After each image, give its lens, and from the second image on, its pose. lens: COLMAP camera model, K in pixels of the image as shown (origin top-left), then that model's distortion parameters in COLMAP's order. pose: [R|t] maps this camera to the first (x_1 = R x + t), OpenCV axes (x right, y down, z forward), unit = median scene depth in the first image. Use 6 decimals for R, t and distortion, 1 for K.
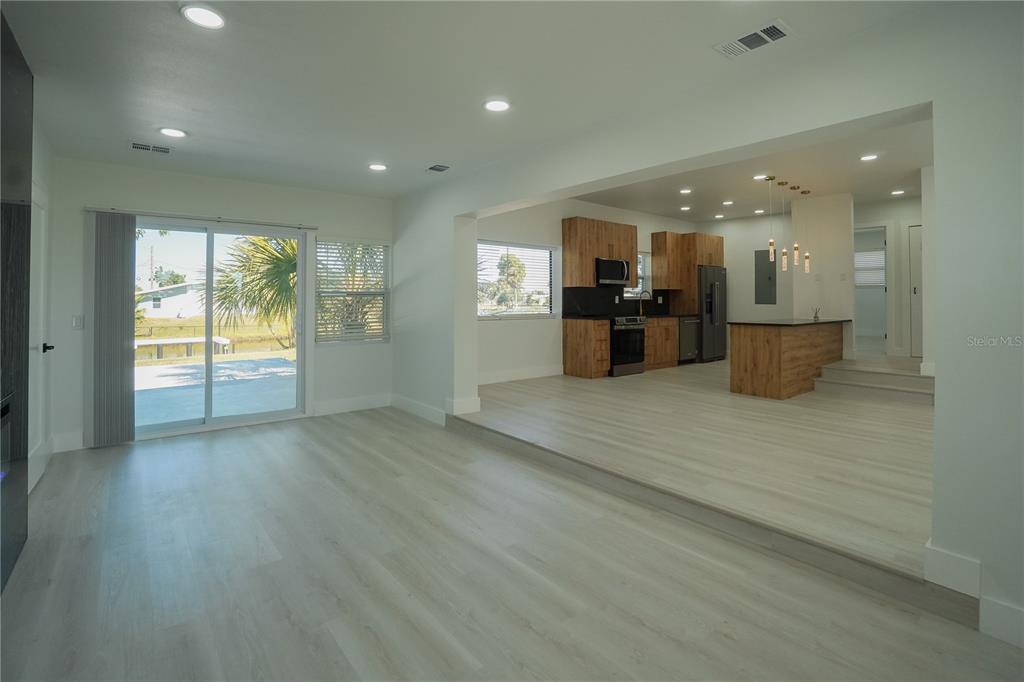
lens RADIAL K [[471.0, 0, 511.4], [0, 471.0, 296.2], [0, 0, 1]] dist [-0.040017, 0.005330]
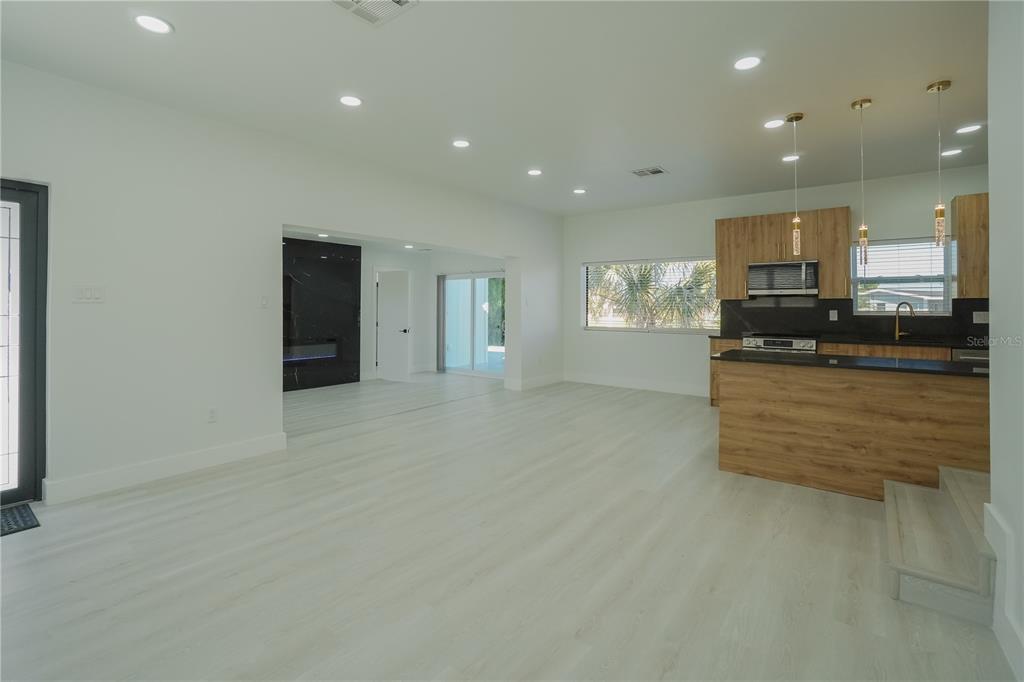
lens RADIAL K [[471.0, 0, 511.4], [0, 471.0, 296.2], [0, 0, 1]] dist [-0.040017, 0.005330]
pose [[0.234098, -0.022850, -0.971944, 0.897664], [0.001539, 0.999731, -0.023132, -0.007289], [0.972212, 0.003920, 0.234071, 0.425158]]
